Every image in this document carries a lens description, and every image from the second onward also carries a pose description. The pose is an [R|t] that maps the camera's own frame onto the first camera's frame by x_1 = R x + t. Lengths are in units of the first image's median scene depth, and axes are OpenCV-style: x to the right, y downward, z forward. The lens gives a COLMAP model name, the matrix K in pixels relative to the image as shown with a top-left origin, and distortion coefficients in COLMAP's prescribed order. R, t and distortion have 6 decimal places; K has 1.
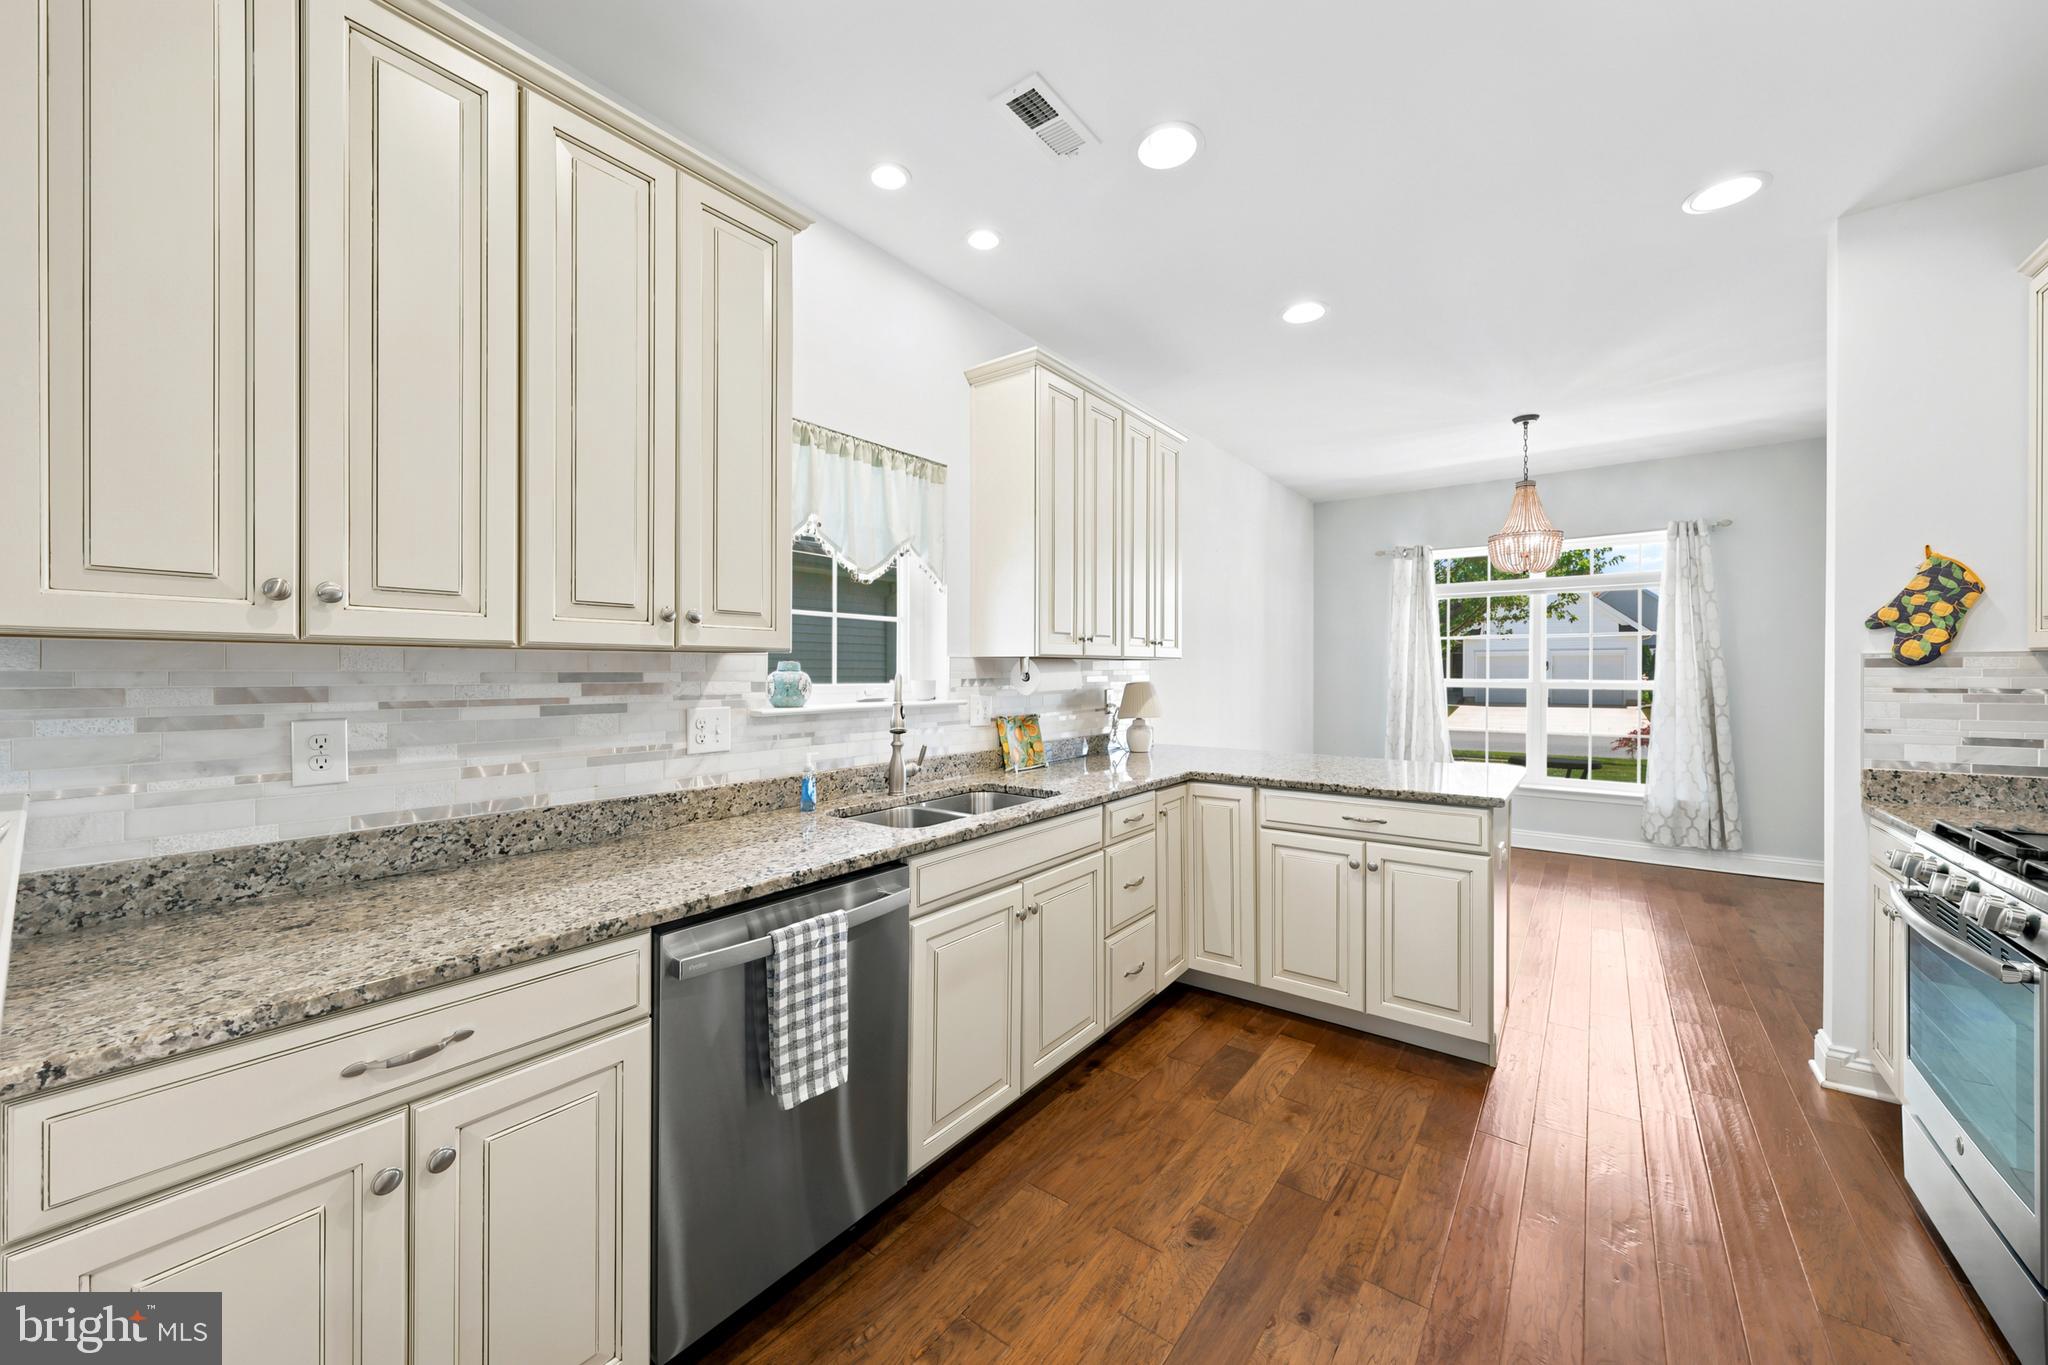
lens RADIAL K [[768.4, 0, 1027.9], [0, 768.4, 667.5], [0, 0, 1]] dist [0.006095, -0.000545]
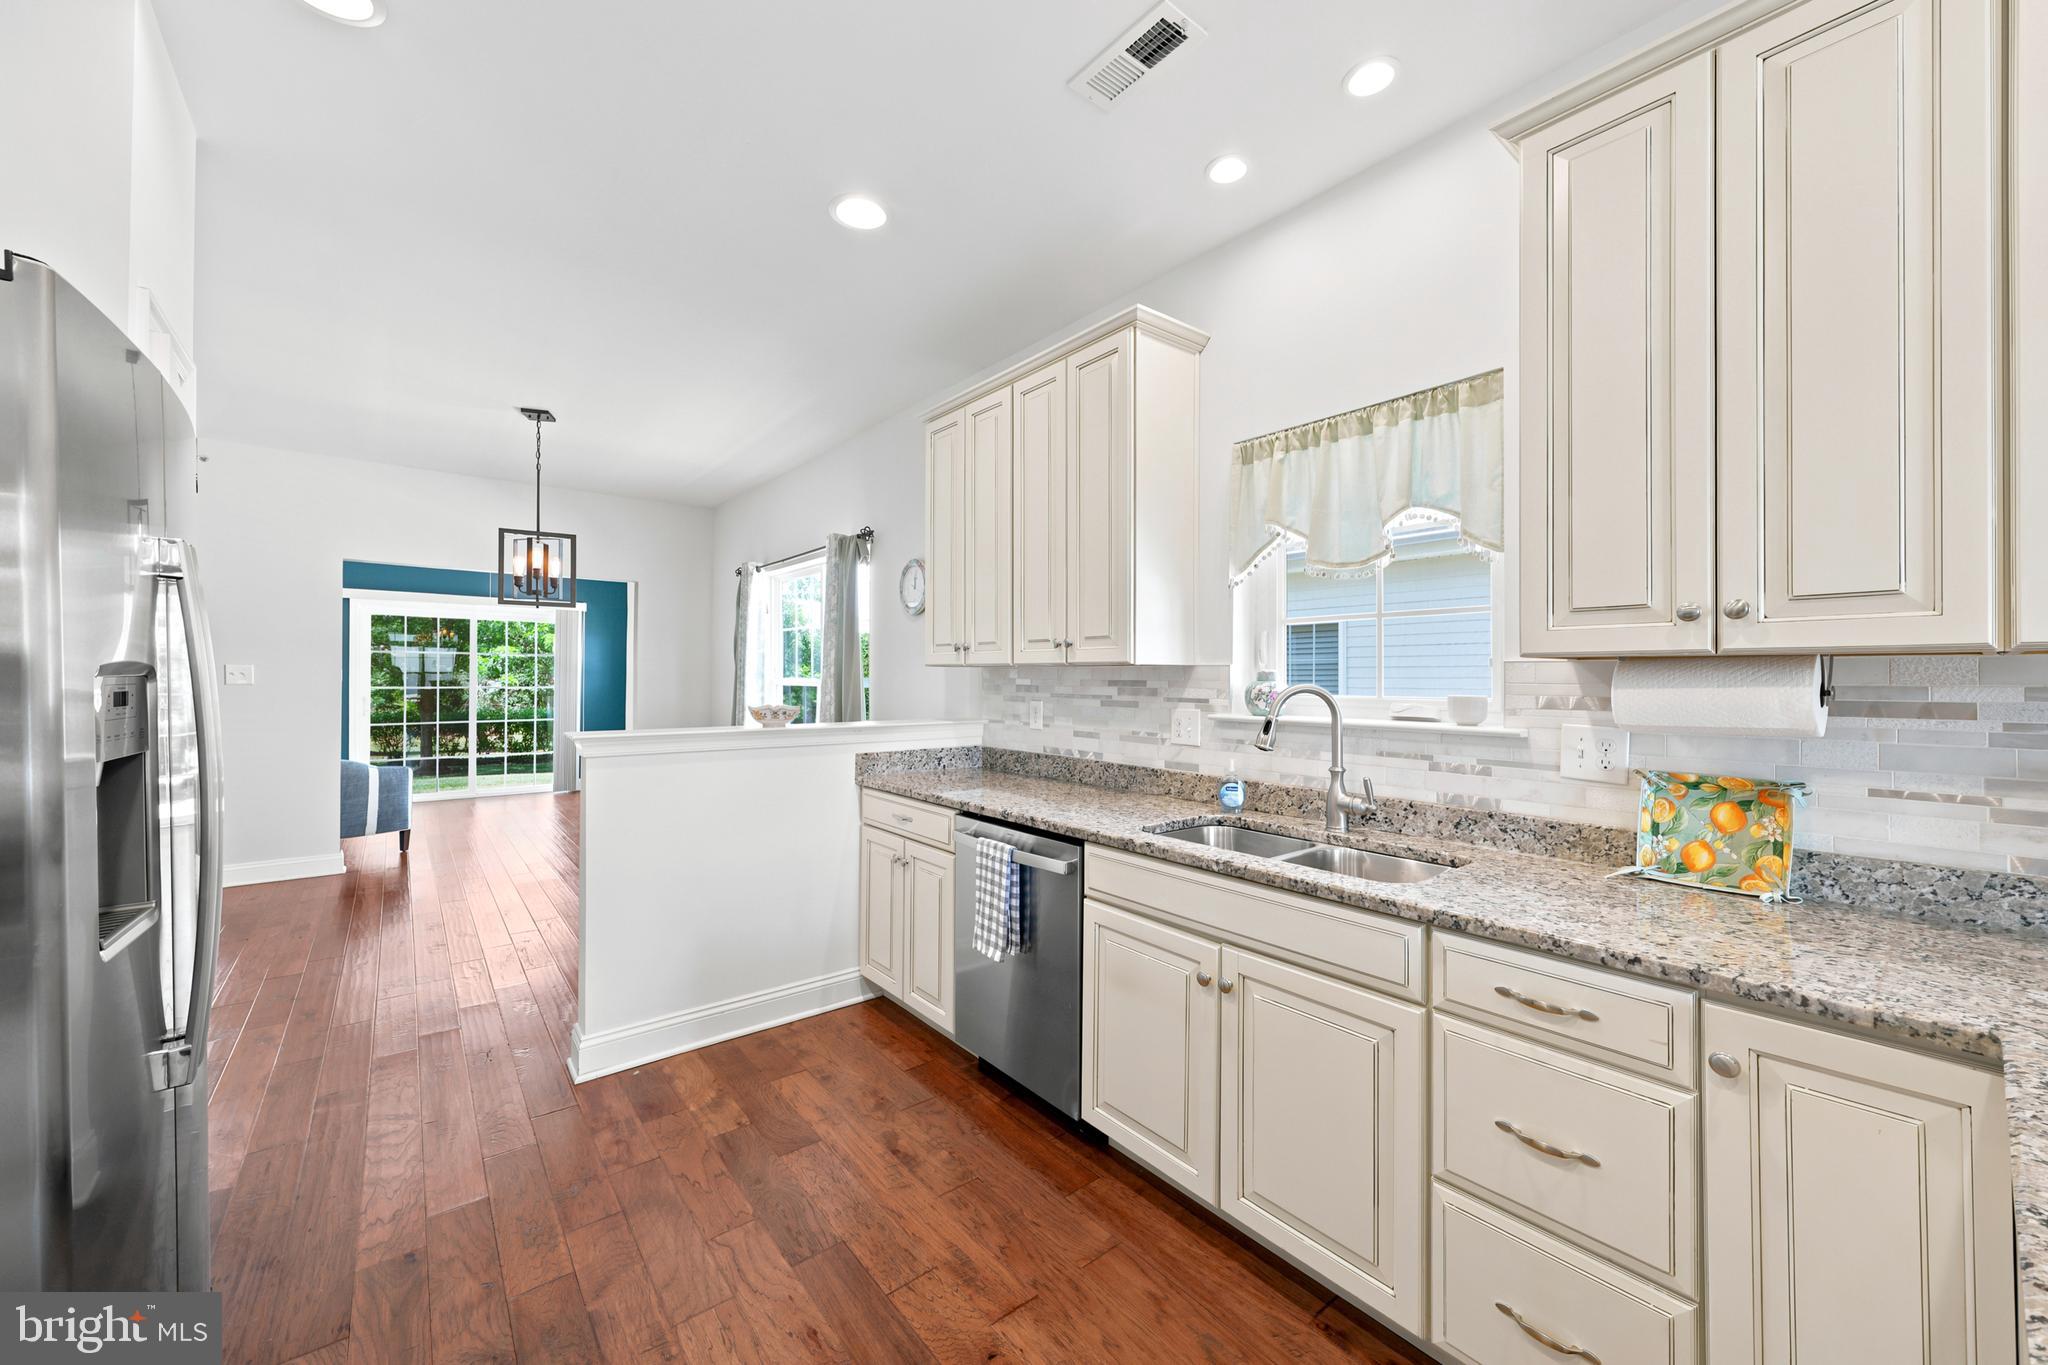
lens RADIAL K [[768.4, 0, 1005.0], [0, 768.4, 671.1], [0, 0, 1]] dist [0.006095, -0.000545]
pose [[-0.265828, -0.009994, -0.963969, 0.763512], [-0.004039, 0.999949, -0.009253, 0.002798], [0.964012, 0.001434, -0.265854, 0.918957]]
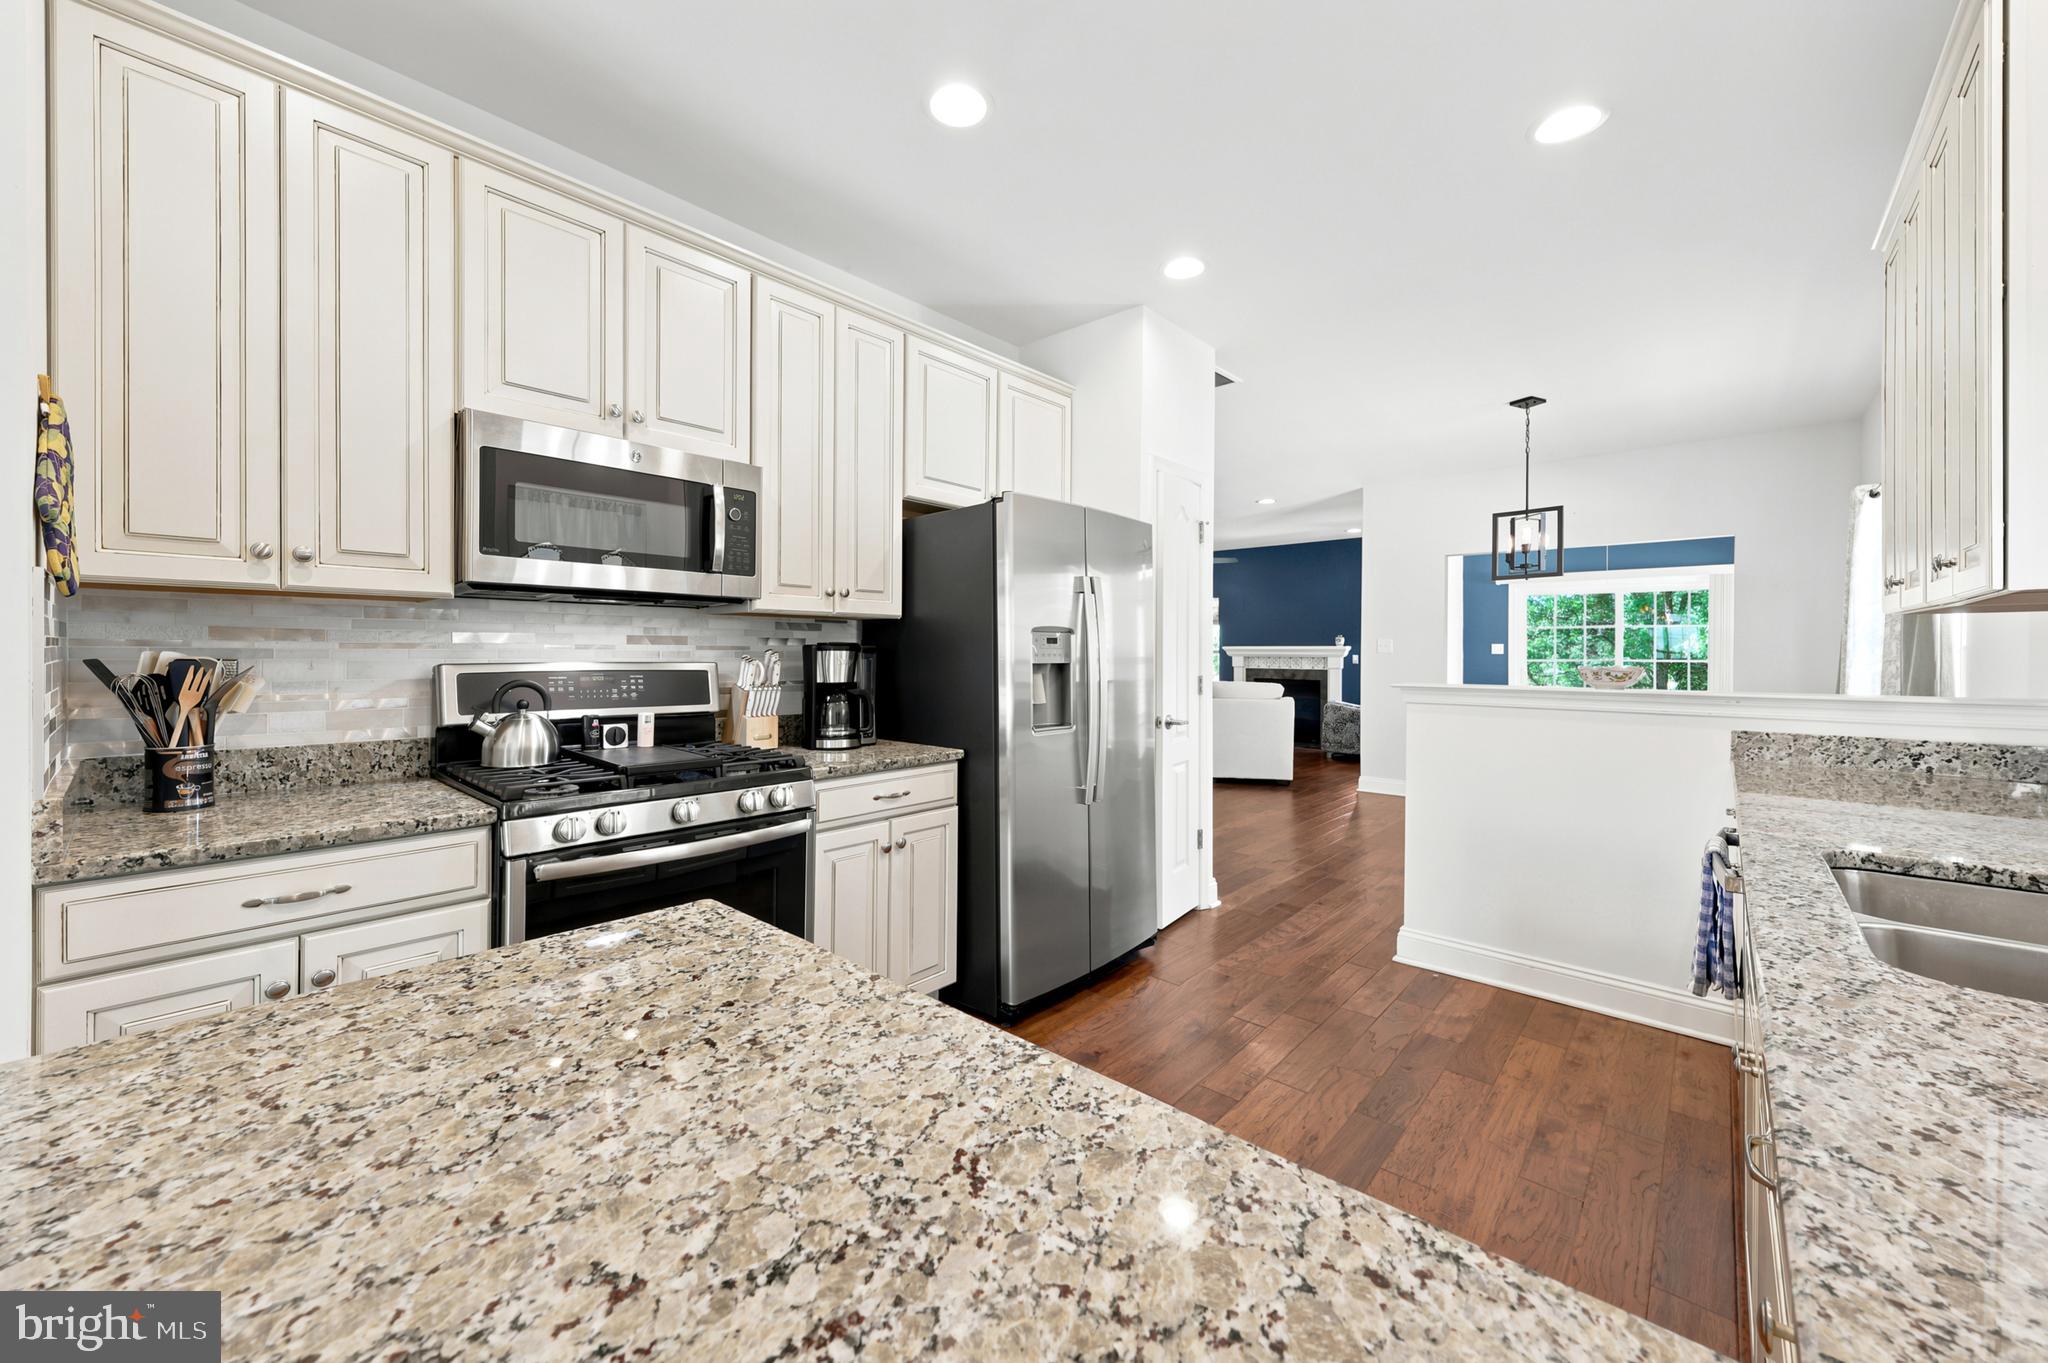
lens RADIAL K [[768.4, 0, 1019.0], [0, 768.4, 660.1], [0, 0, 1]] dist [0.006095, -0.000545]
pose [[-0.994090, -0.006489, 0.108368, 0.401205], [-0.005582, 0.999947, 0.008674, 0.034107], [-0.108419, 0.008018, -0.994073, 1.456753]]
